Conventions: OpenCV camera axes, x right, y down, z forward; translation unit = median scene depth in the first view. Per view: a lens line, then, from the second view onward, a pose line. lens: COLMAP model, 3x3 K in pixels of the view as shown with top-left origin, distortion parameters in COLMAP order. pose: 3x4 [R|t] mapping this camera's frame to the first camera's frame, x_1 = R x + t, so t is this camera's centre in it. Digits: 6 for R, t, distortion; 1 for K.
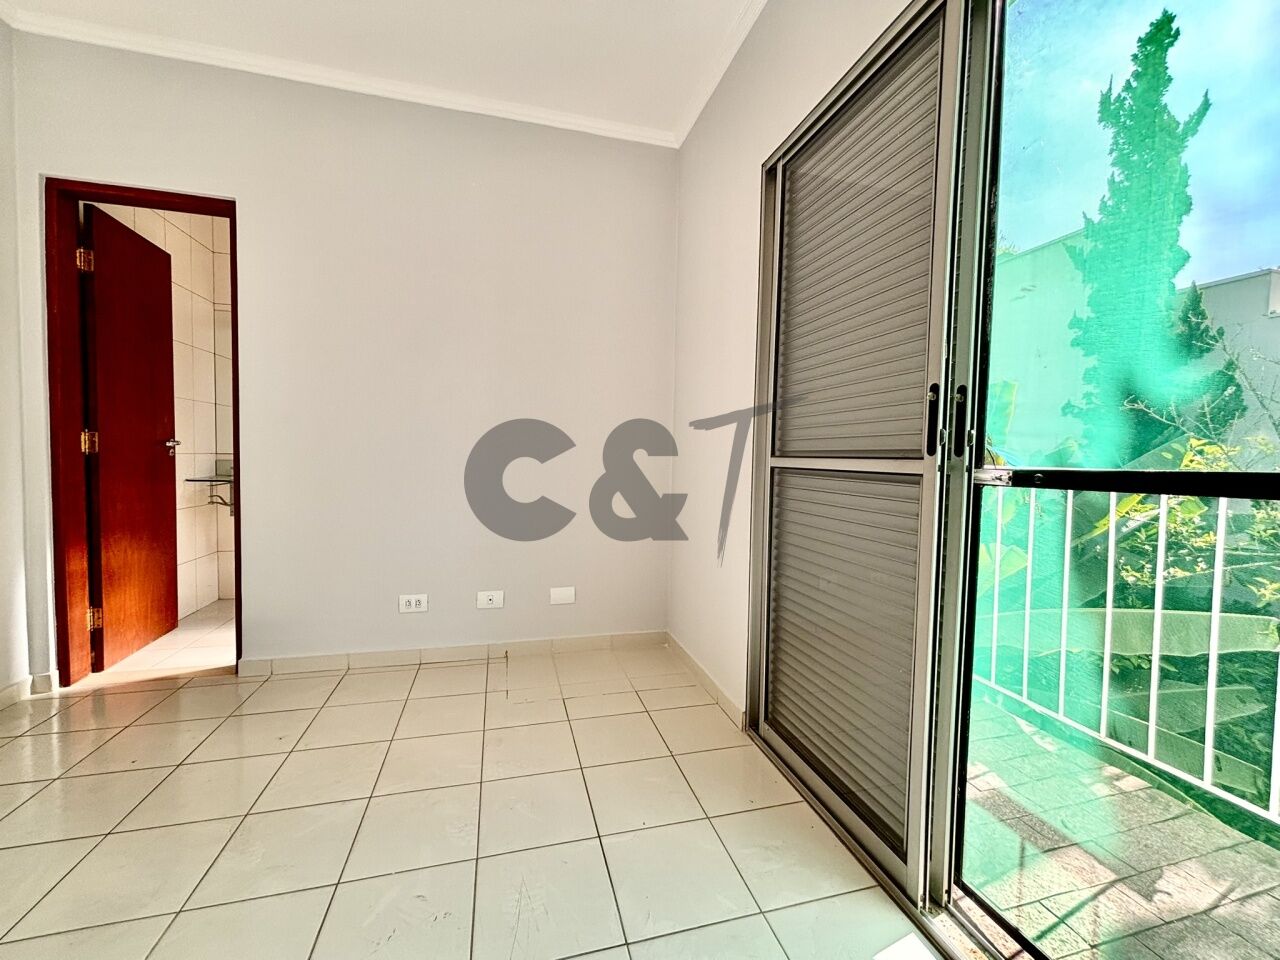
lens RADIAL K [[515.6, 0, 640.7], [0, 515.6, 477.3], [0, 0, 1]] dist [-0.006164, 0.001845]
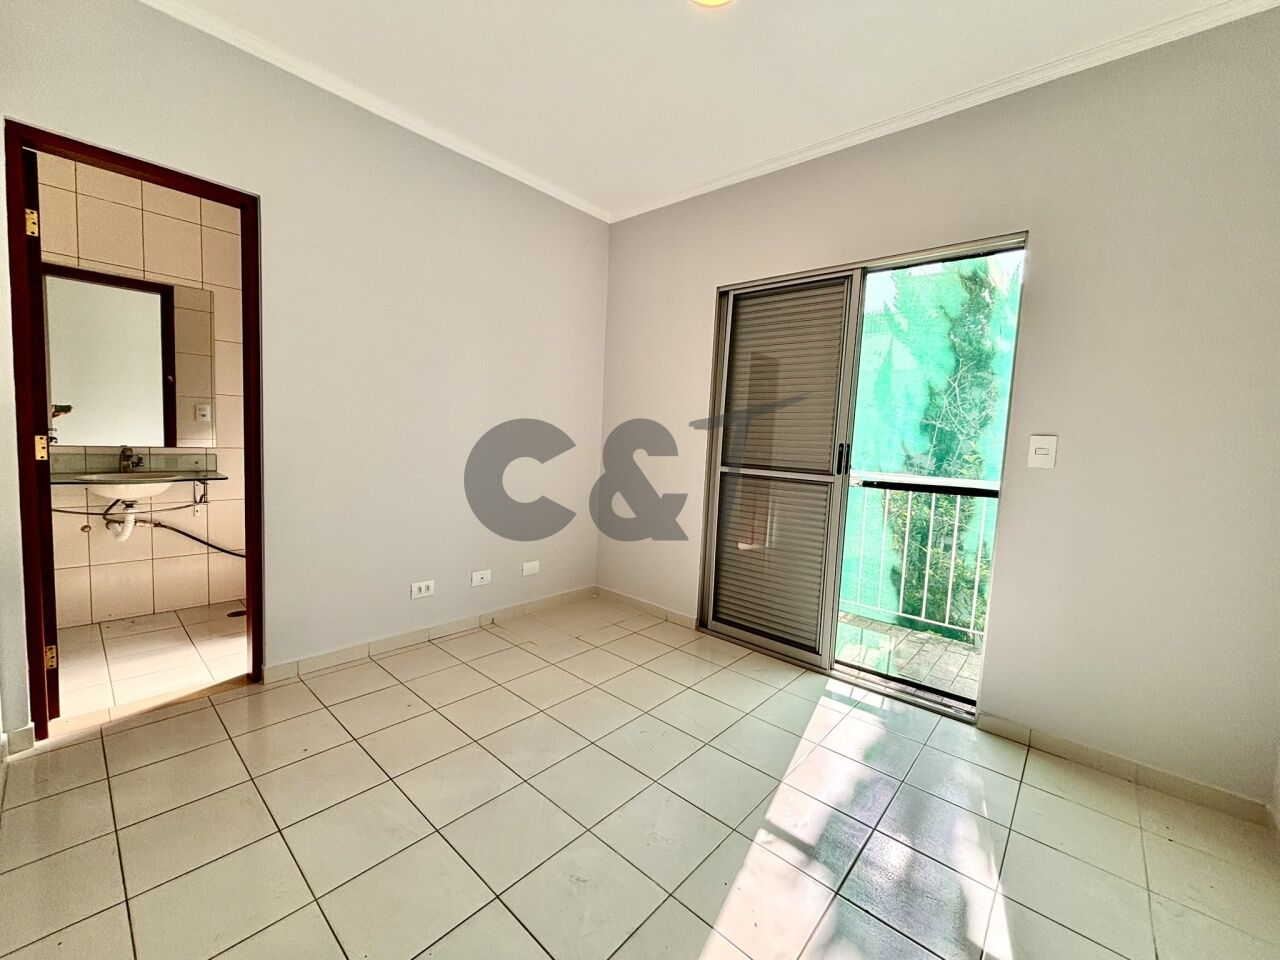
lens RADIAL K [[515.6, 0, 638.7], [0, 515.6, 478.2], [0, 0, 1]] dist [-0.006164, 0.001845]
pose [[0.835331, -0.024652, 0.549194, -0.704646], [-0.008703, 0.998276, 0.058047, -0.073807], [-0.549678, -0.053268, 0.833676, -0.207393]]
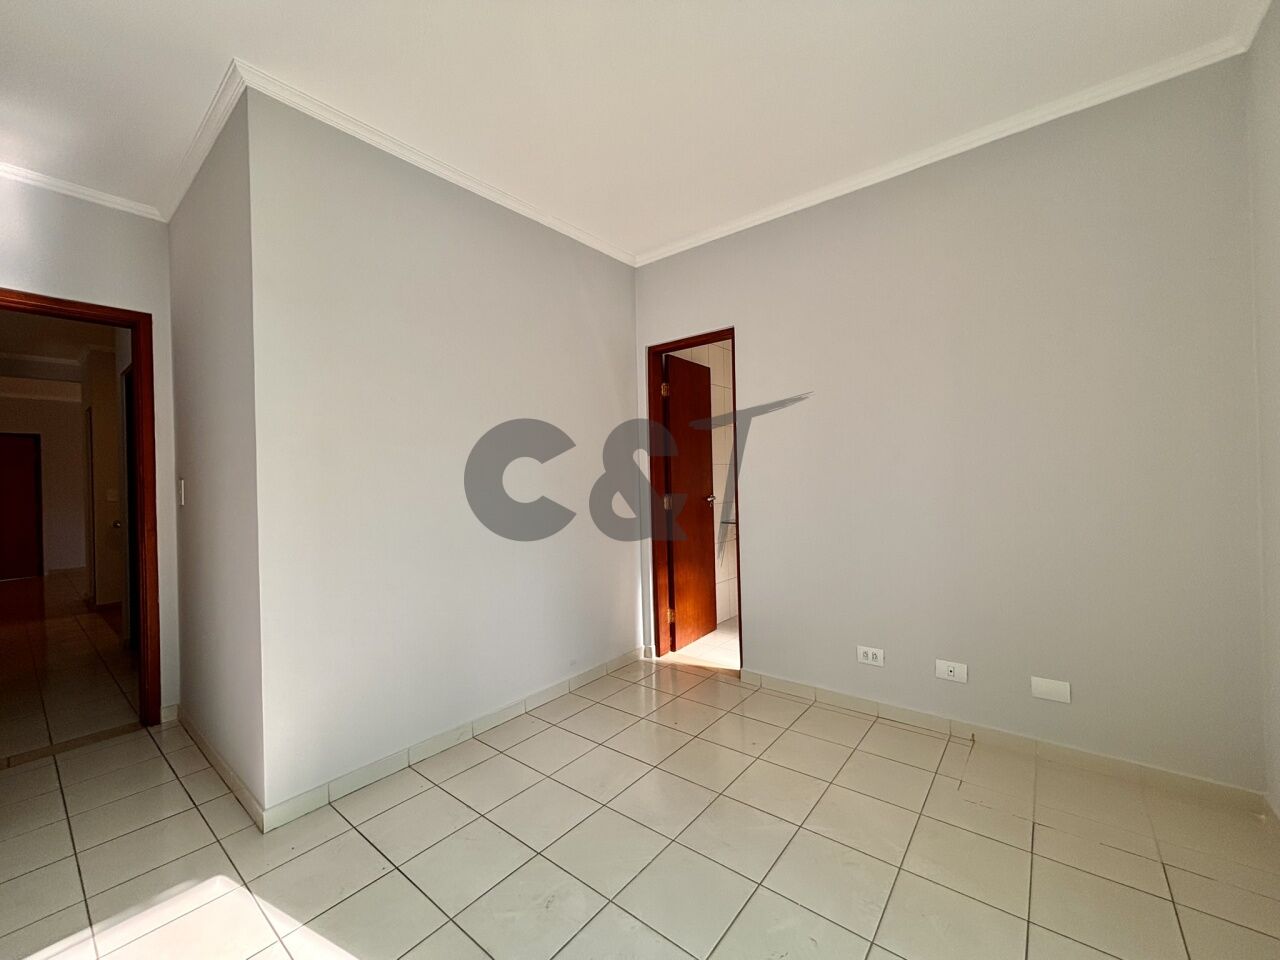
lens RADIAL K [[515.6, 0, 640.4], [0, 515.6, 474.0], [0, 0, 1]] dist [-0.006164, 0.001845]
pose [[0.589593, -0.038772, -0.806769, 0.149043], [0.000652, 0.998870, -0.047527, -0.078873], [0.807700, 0.027496, 0.588952, -0.001293]]
